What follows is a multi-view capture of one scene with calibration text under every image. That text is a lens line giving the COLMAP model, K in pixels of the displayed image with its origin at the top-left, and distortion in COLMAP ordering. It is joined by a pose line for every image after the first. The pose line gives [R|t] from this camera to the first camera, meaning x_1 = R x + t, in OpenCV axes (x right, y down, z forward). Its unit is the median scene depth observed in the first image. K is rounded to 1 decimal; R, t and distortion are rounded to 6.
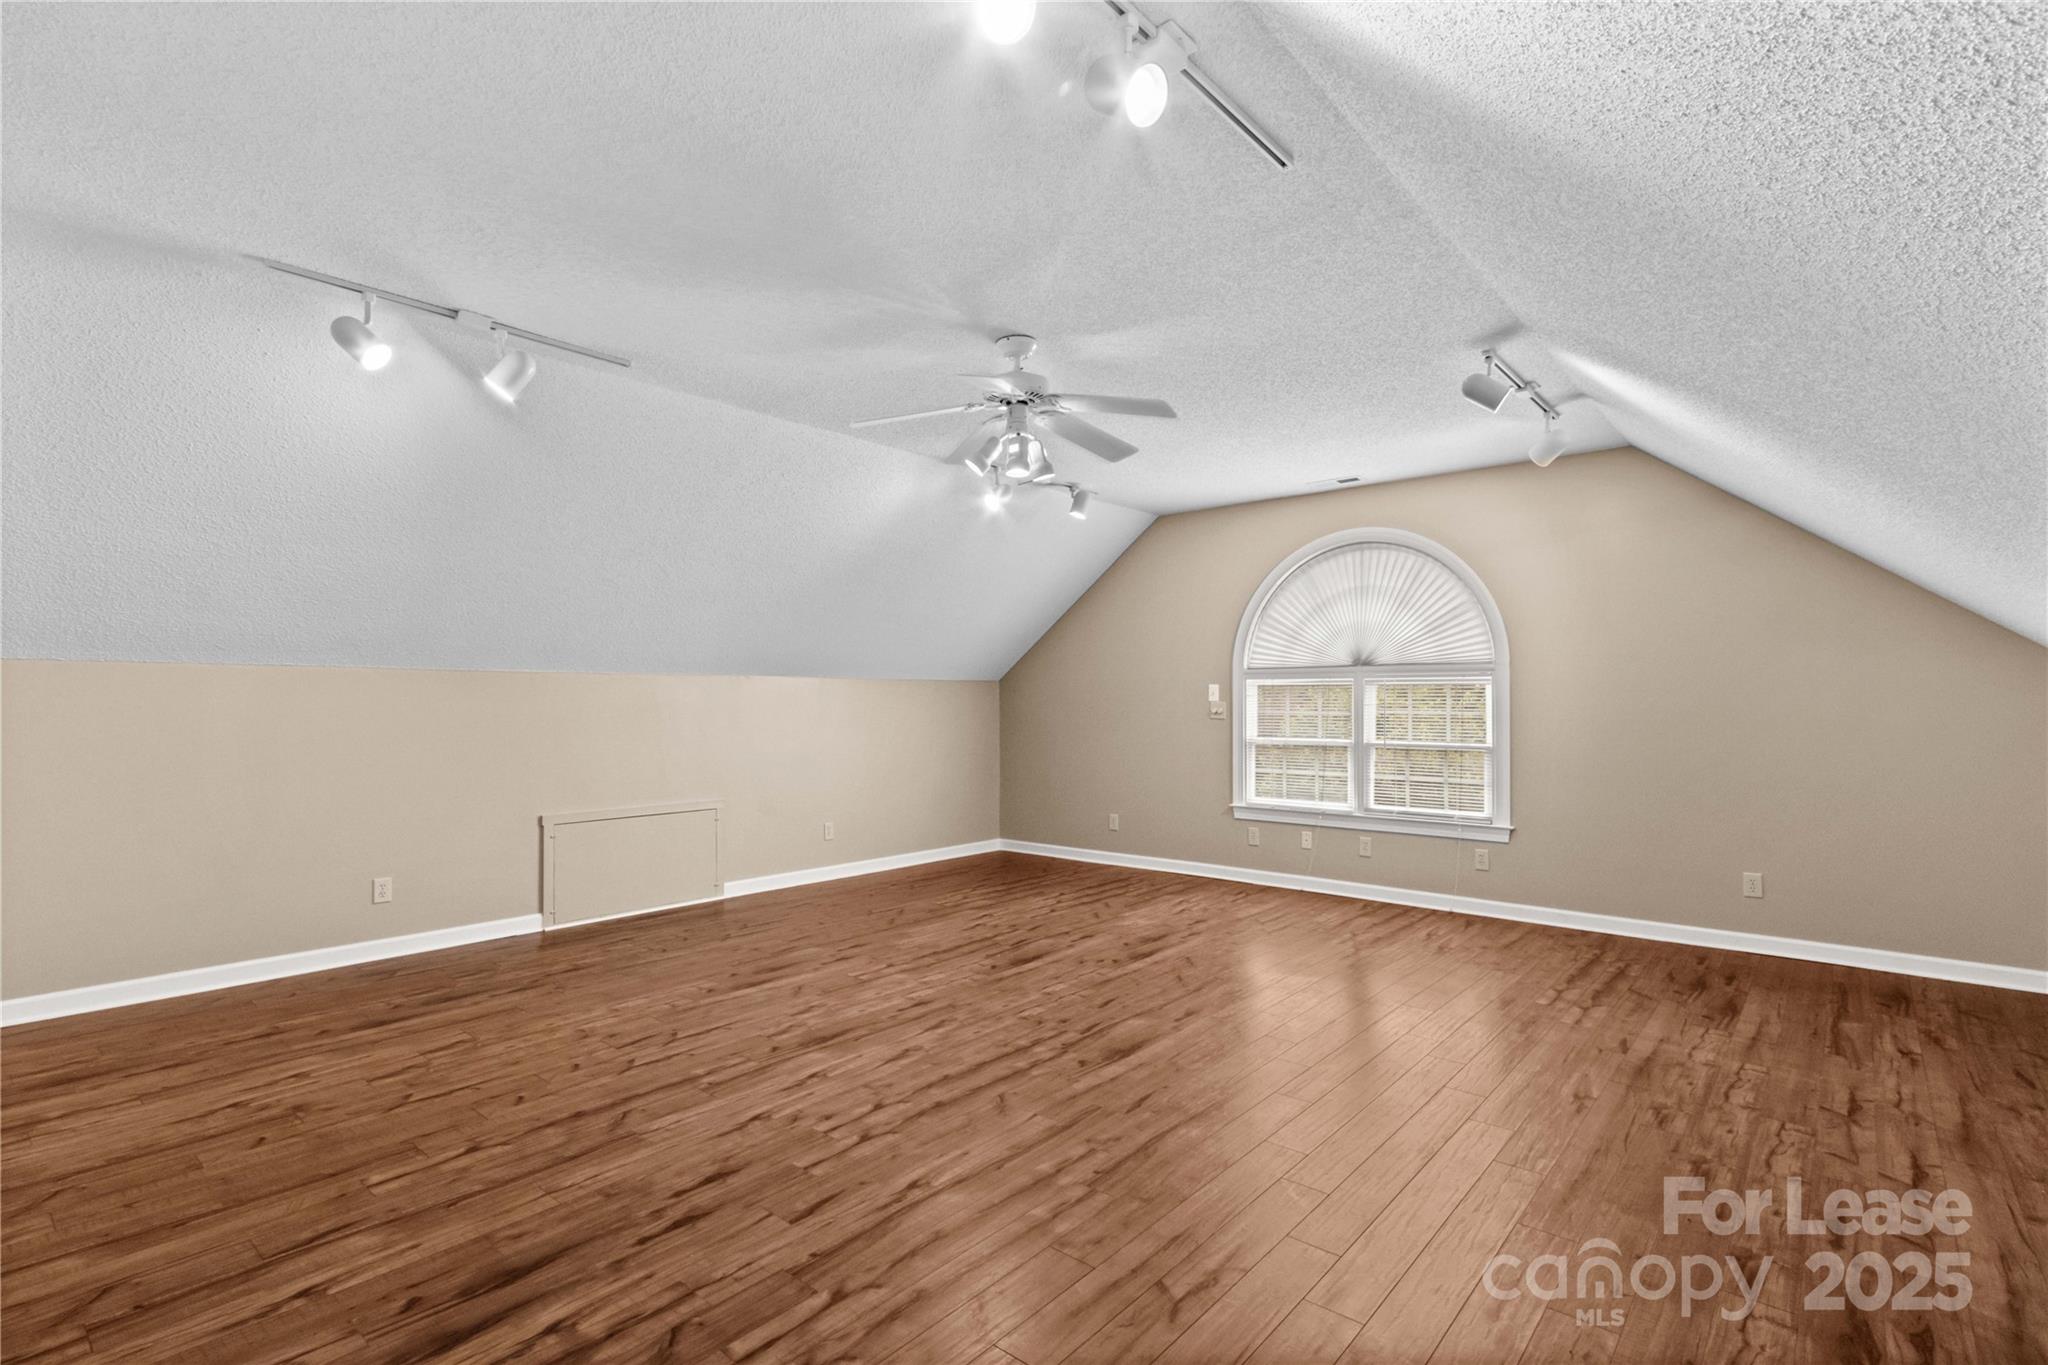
lens RADIAL K [[962.2, 0, 1019.5], [0, 962.2, 692.8], [0, 0, 1]] dist [0.004454, -0.000857]
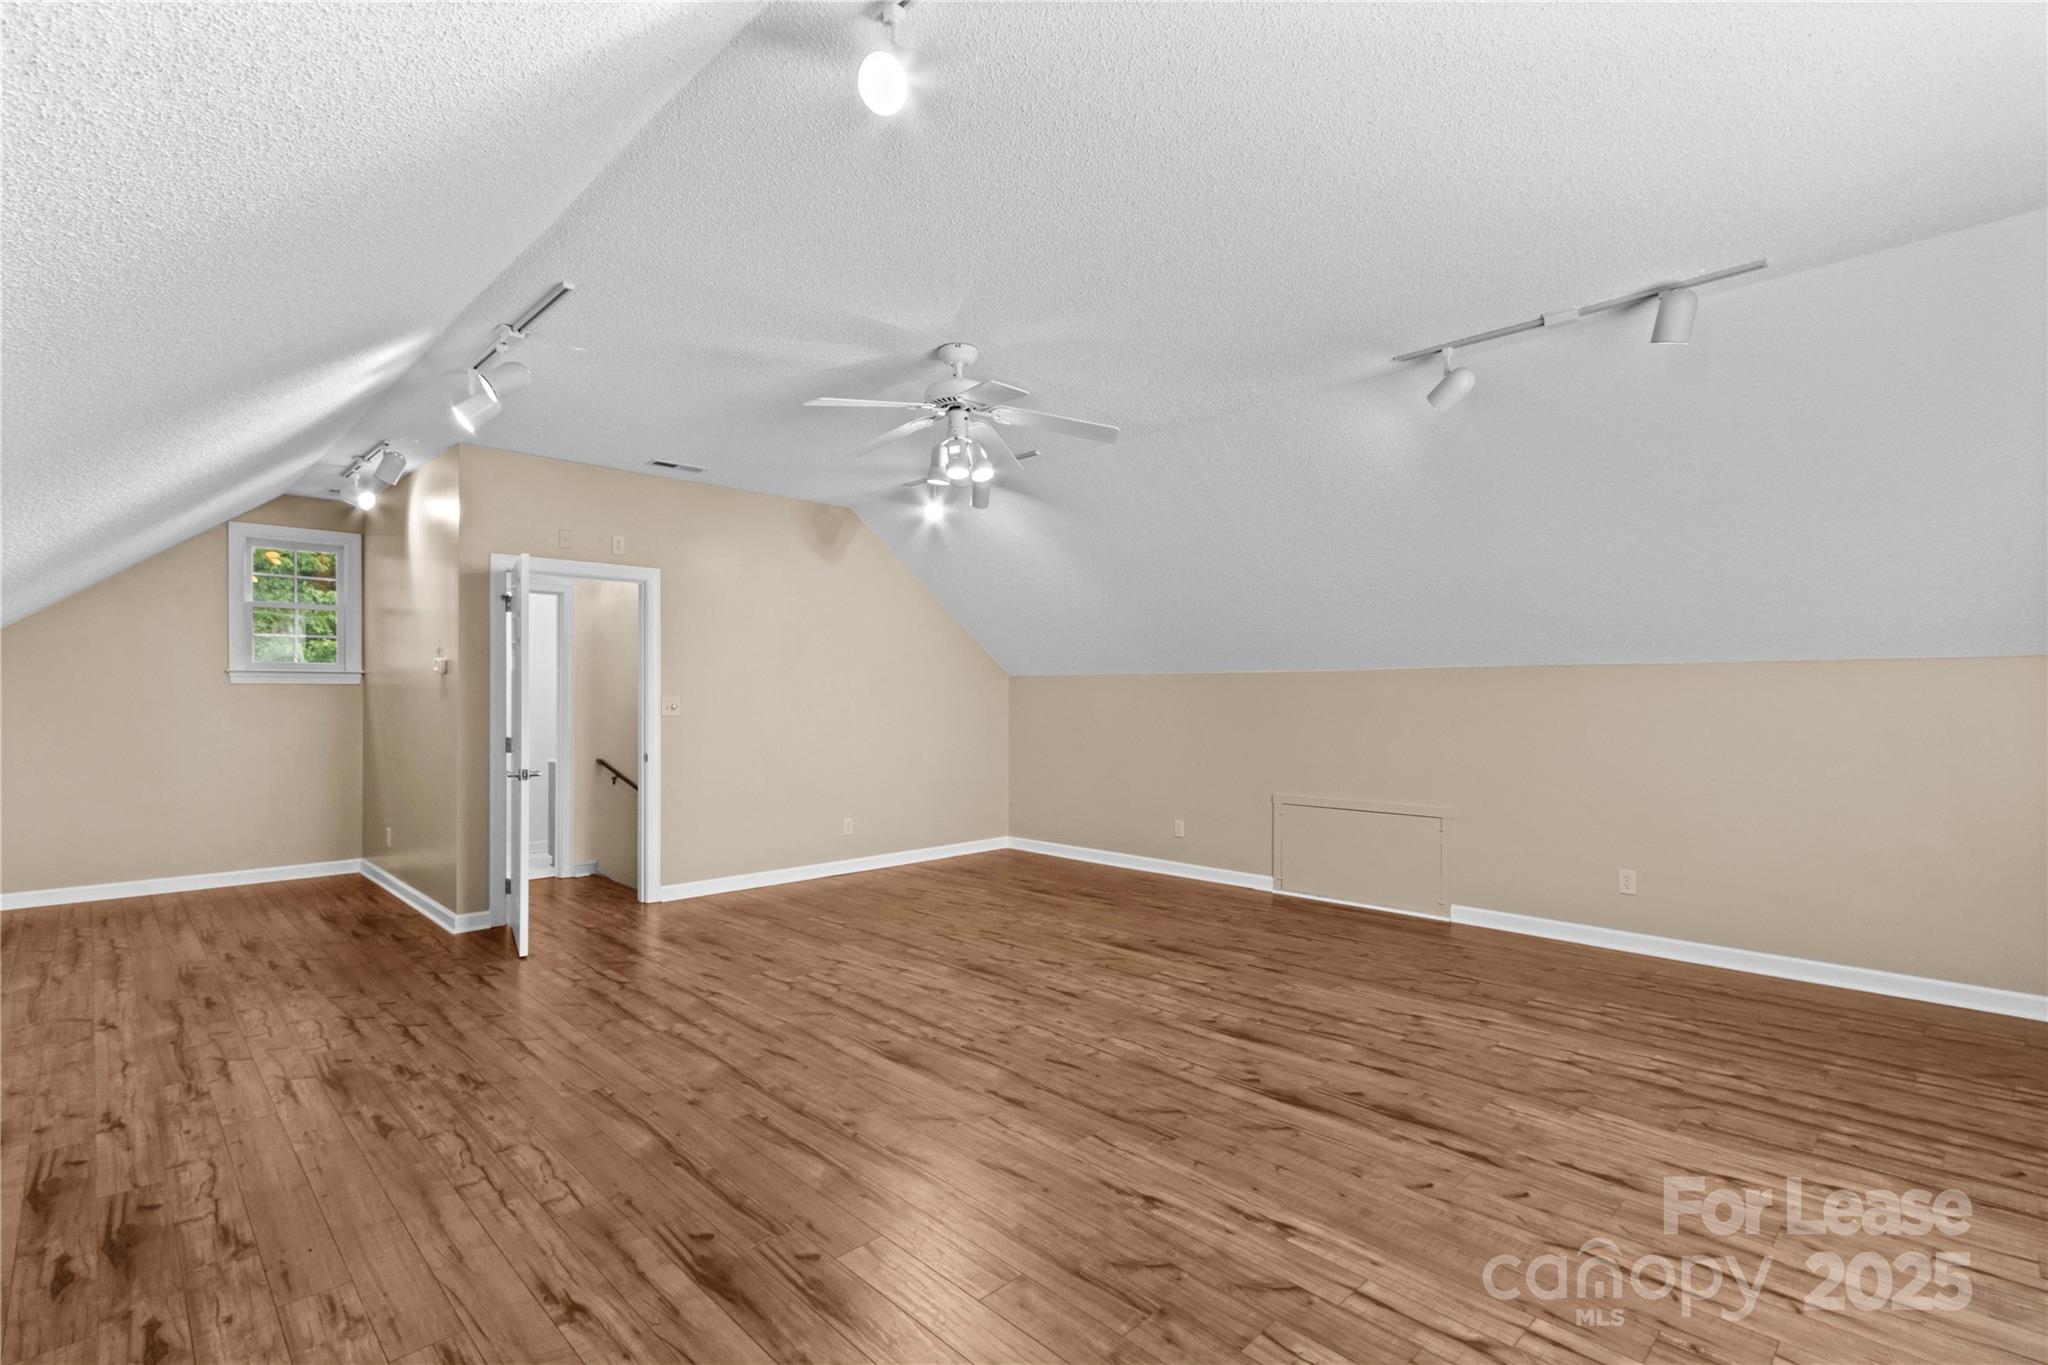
lens RADIAL K [[962.2, 0, 1019.5], [0, 962.2, 692.8], [0, 0, 1]] dist [0.004454, -0.000857]
pose [[-0.091326, -0.002438, -0.995818, 0.927419], [0.007521, 0.999967, -0.003138, 0.006271], [0.995793, -0.007777, -0.091305, 1.051522]]
